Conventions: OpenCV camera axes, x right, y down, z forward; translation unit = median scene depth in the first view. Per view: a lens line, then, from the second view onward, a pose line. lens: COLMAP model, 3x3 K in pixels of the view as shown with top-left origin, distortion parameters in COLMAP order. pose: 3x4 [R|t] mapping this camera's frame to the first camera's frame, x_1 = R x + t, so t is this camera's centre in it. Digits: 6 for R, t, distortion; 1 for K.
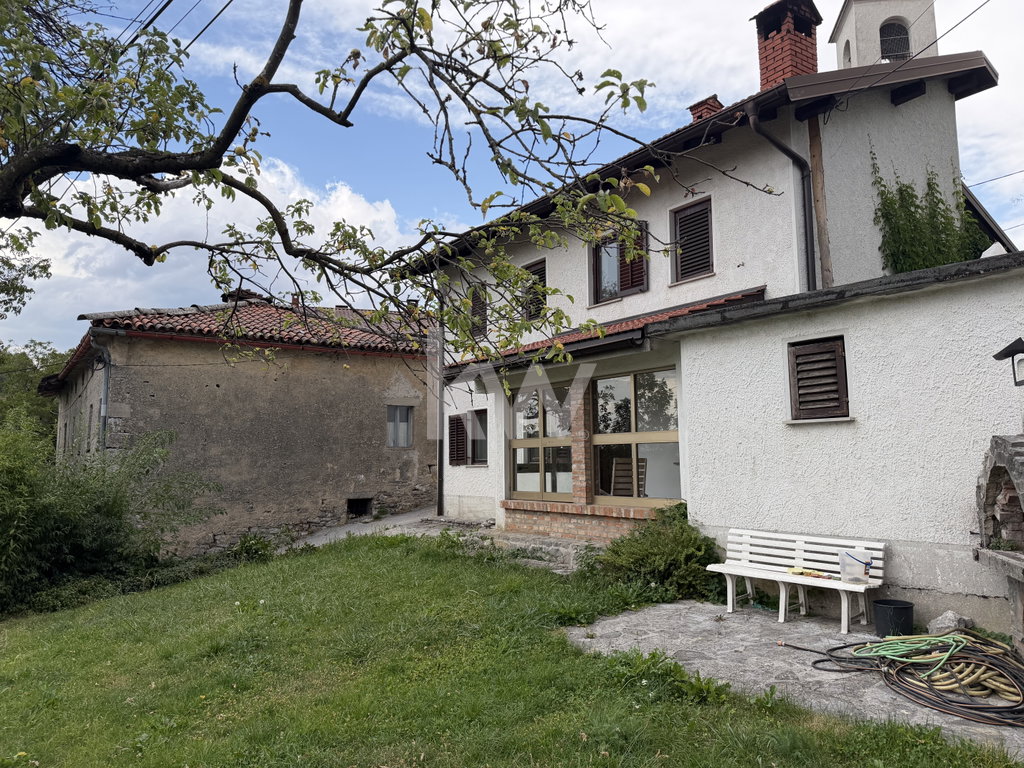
lens RADIAL K [[706.4, 0, 516.6], [0, 706.4, 383.2], [0, 0, 1]] dist [0.062037, -0.076321]
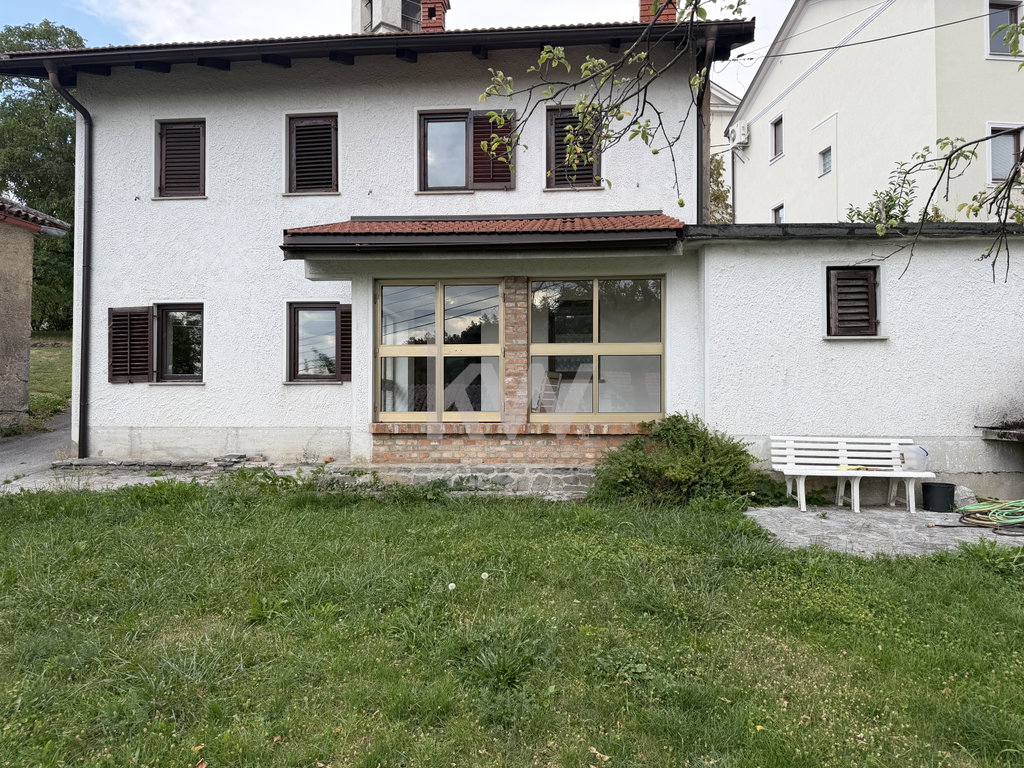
lens RADIAL K [[706.4, 0, 516.6], [0, 706.4, 383.2], [0, 0, 1]] dist [0.062037, -0.076321]
pose [[0.670443, 0.031855, 0.741277, -0.621751], [-0.091179, 0.995043, 0.039706, 0.102141], [-0.736337, -0.094210, 0.670024, 0.494788]]
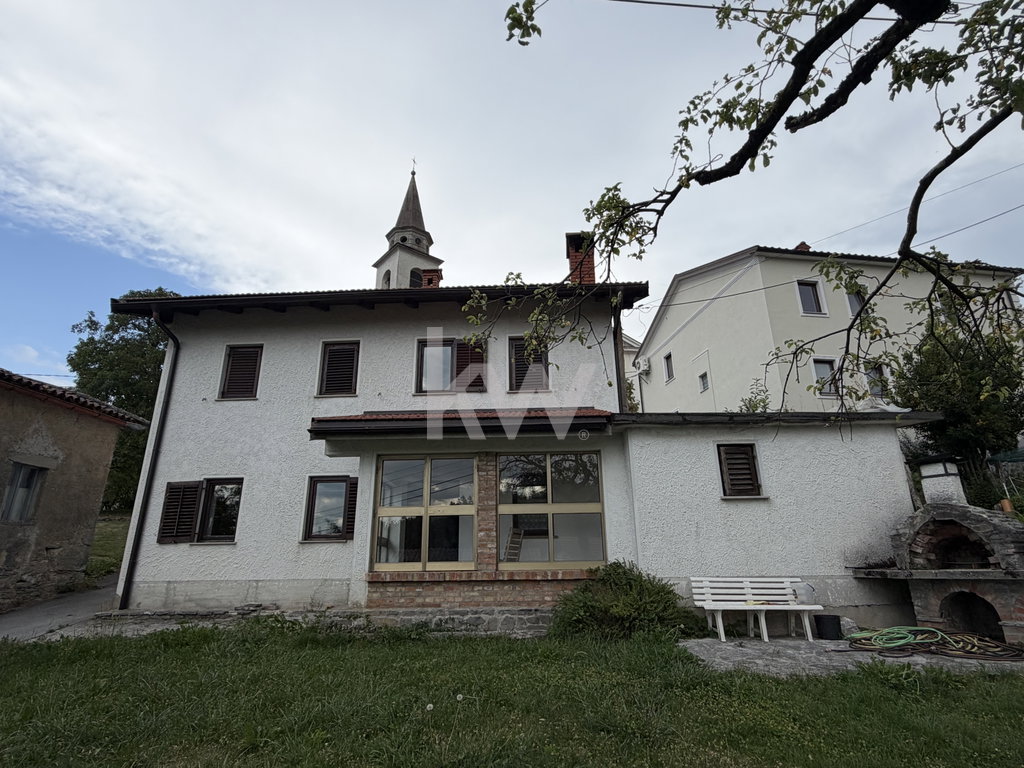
lens RADIAL K [[532.4, 0, 512.0], [0, 532.4, 384.0], [0, 0, 1]] dist [-0.002619, 0.001963]
pose [[0.637100, 0.251328, 0.728655, -0.608426], [-0.080860, 0.961923, -0.261086, 0.122767], [-0.766528, 0.107419, 0.633163, 0.505335]]
